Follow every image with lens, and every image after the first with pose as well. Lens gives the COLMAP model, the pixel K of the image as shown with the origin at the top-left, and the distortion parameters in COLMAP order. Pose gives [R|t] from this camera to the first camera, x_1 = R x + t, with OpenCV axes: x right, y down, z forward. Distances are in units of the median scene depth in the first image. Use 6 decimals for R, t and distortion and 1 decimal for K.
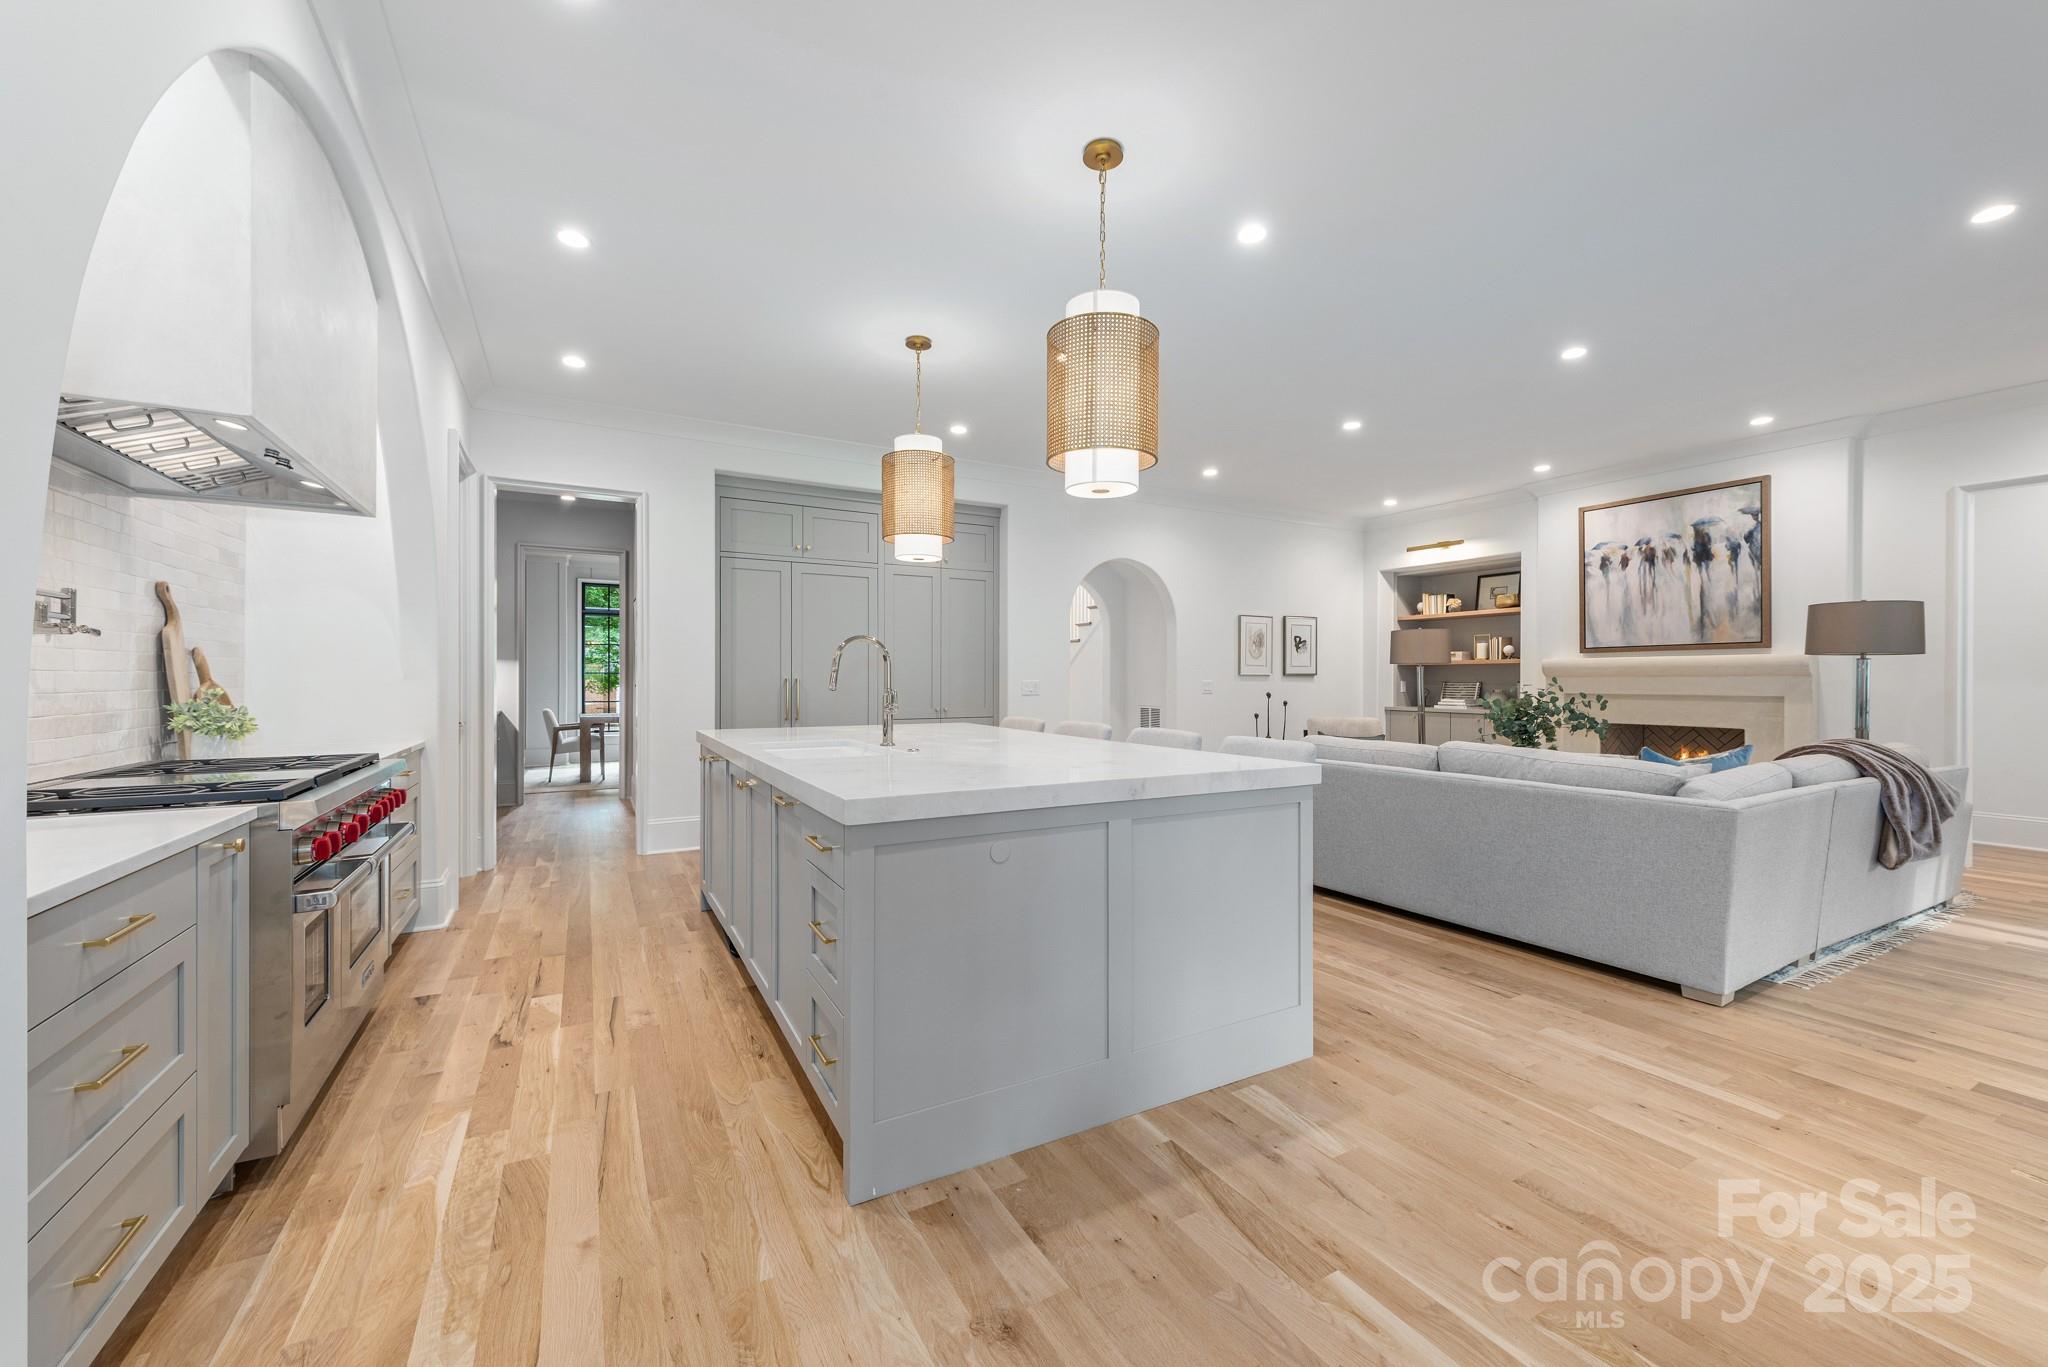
lens RADIAL K [[800.9, 0, 1029.9], [0, 800.9, 679.7], [0, 0, 1]] dist [0.011552, -0.003816]
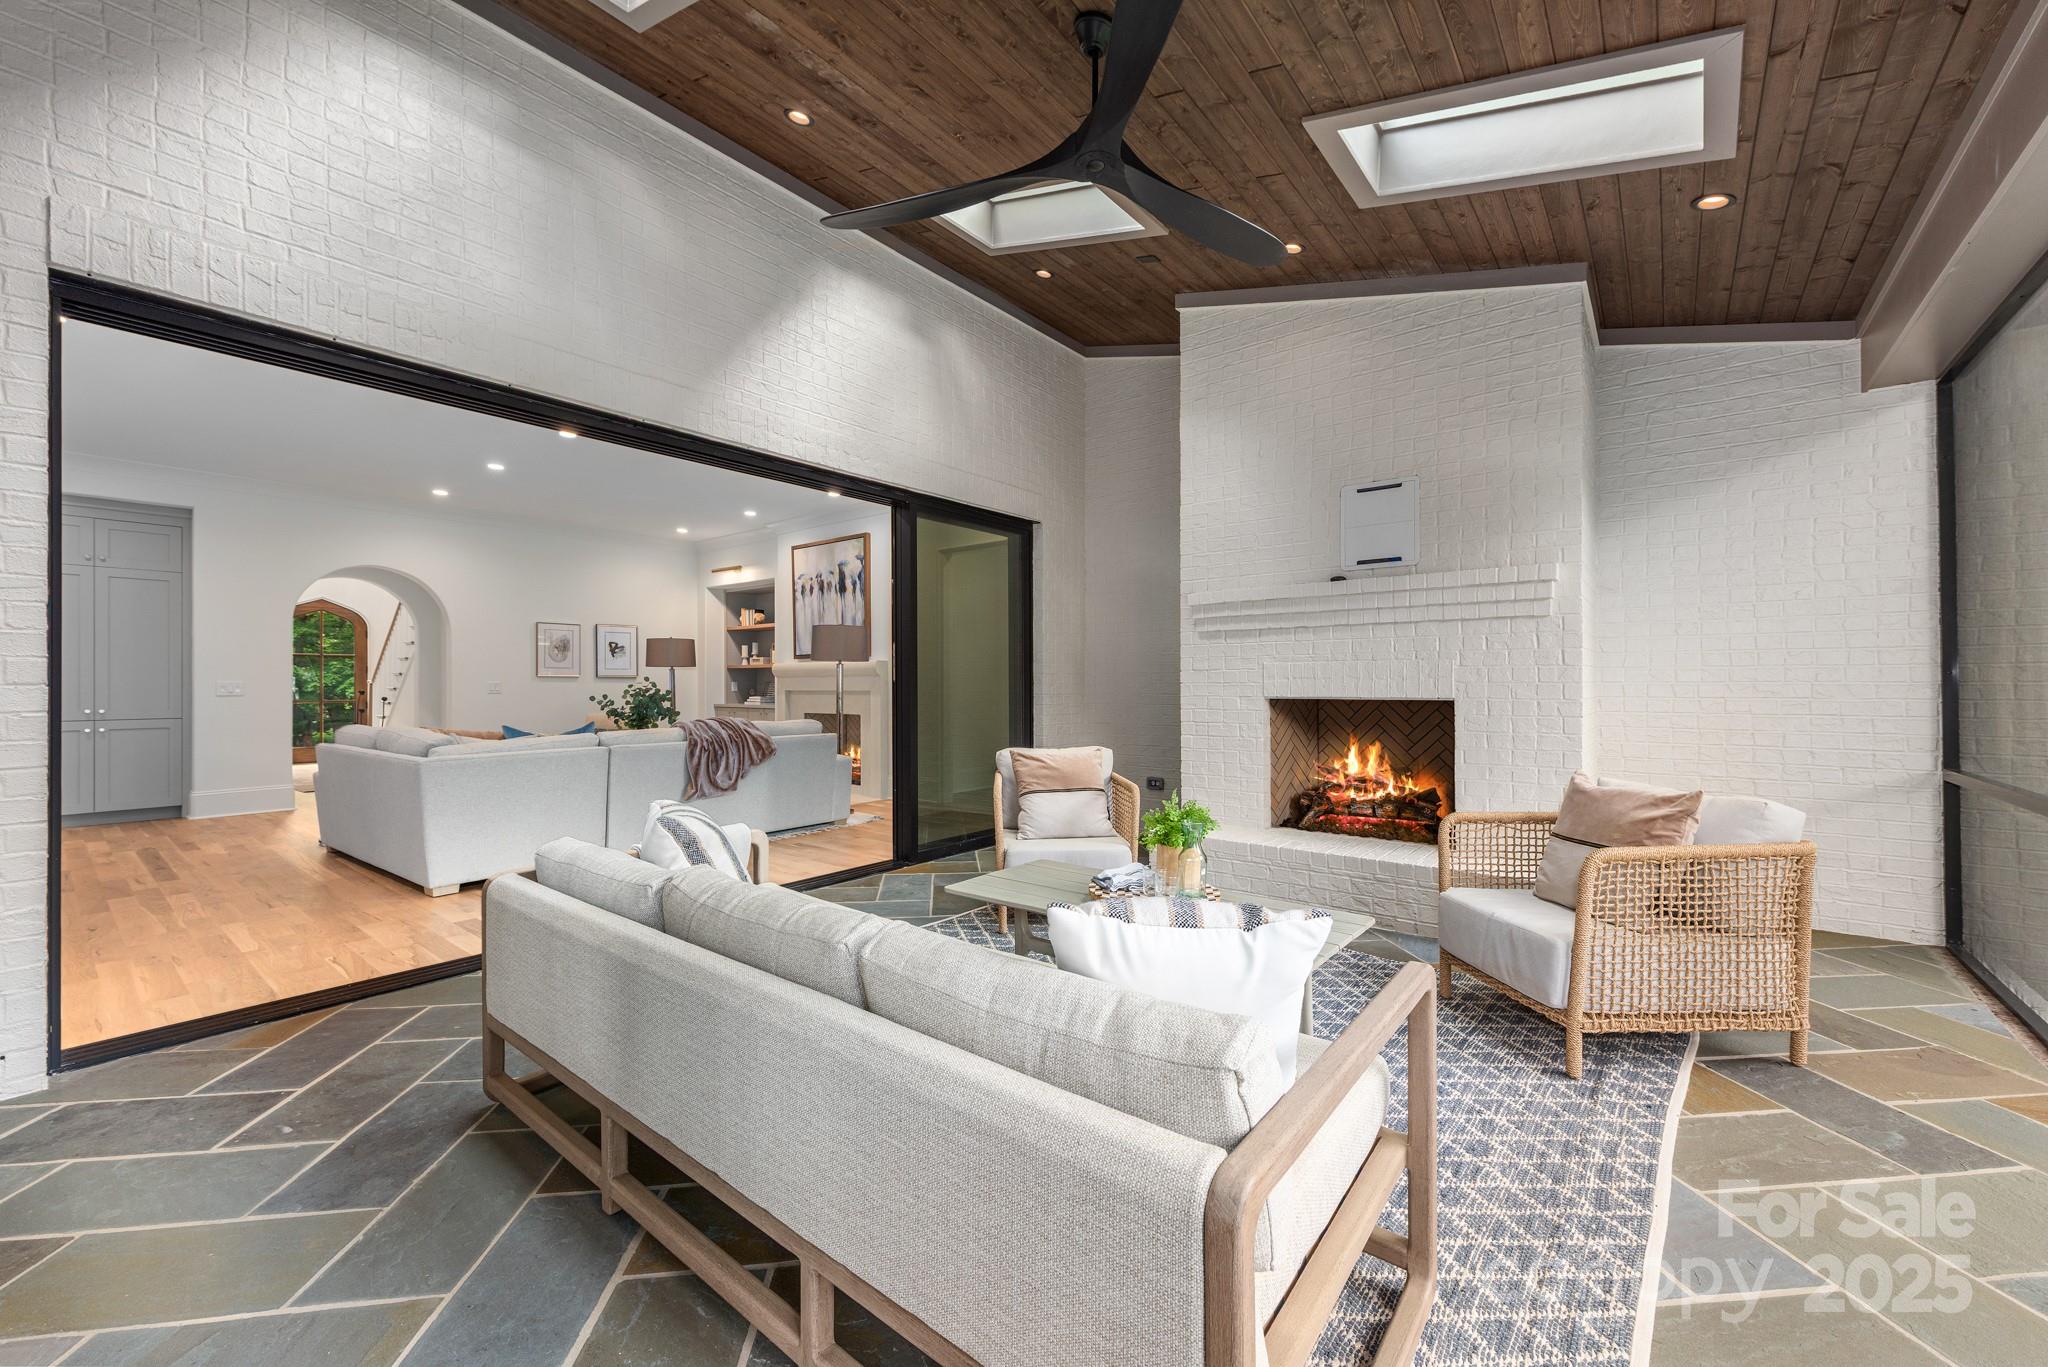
lens RADIAL K [[800.9, 0, 1032.7], [0, 800.9, 681.8], [0, 0, 1]] dist [0.011552, -0.003816]
pose [[0.926628, -0.001962, 0.375973, 0.618667], [0.003273, 0.999991, -0.002849, 0.008711], [-0.375964, 0.003871, 0.926626, -0.366564]]
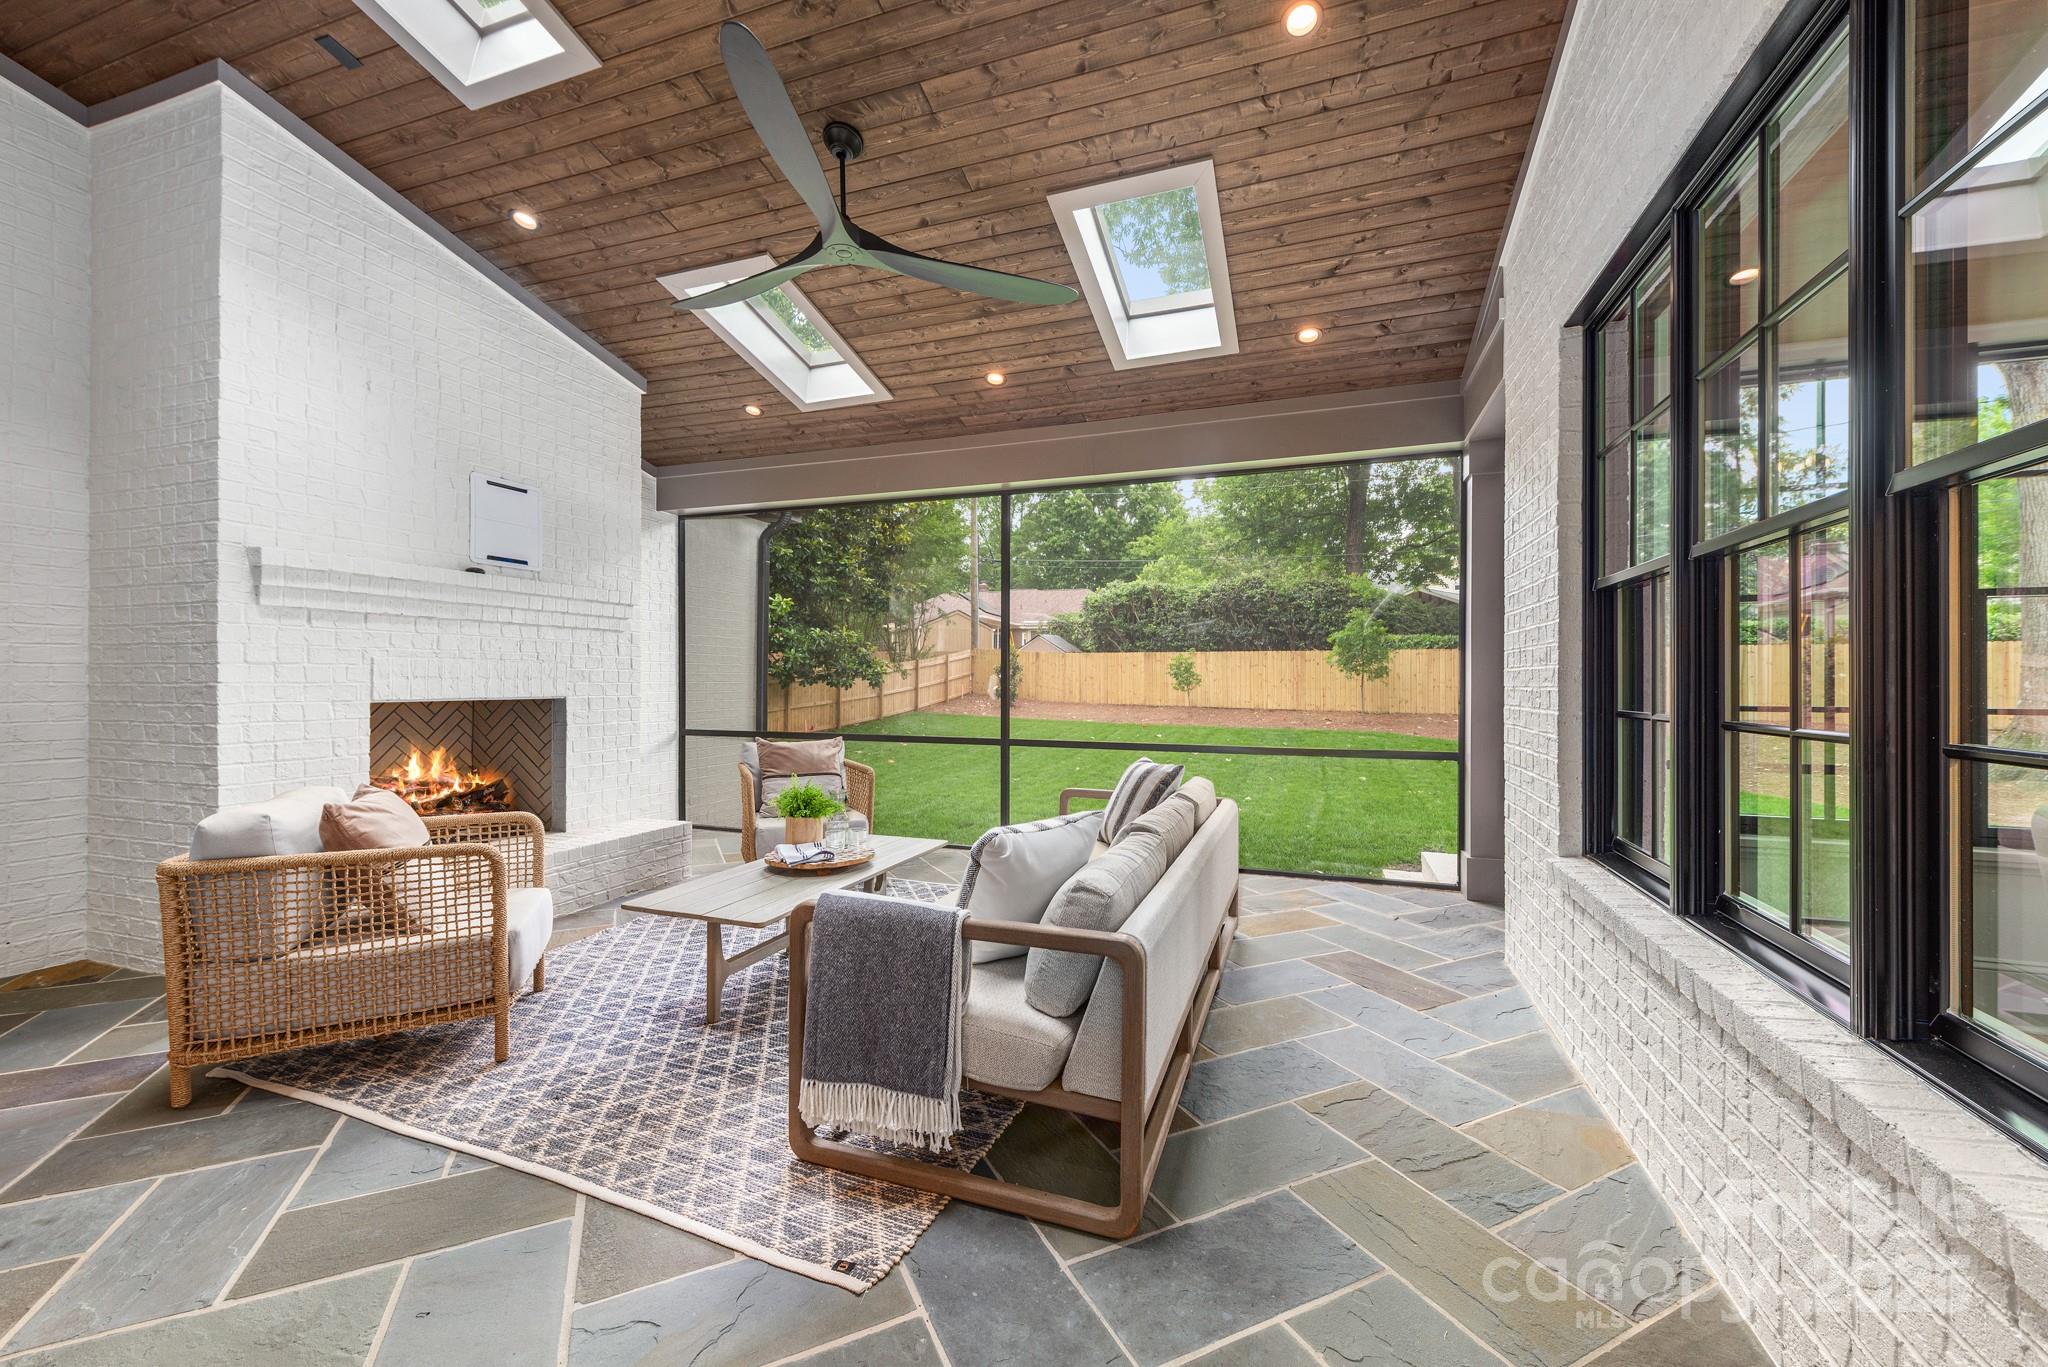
lens RADIAL K [[800.9, 0, 1025.4], [0, 800.9, 673.6], [0, 0, 1]] dist [0.011552, -0.003816]
pose [[-0.652773, 0.000370, 0.757553, 0.348705], [-0.006042, 0.999966, -0.005694, 0.002497], [-0.757529, -0.008294, -0.652749, 0.258051]]
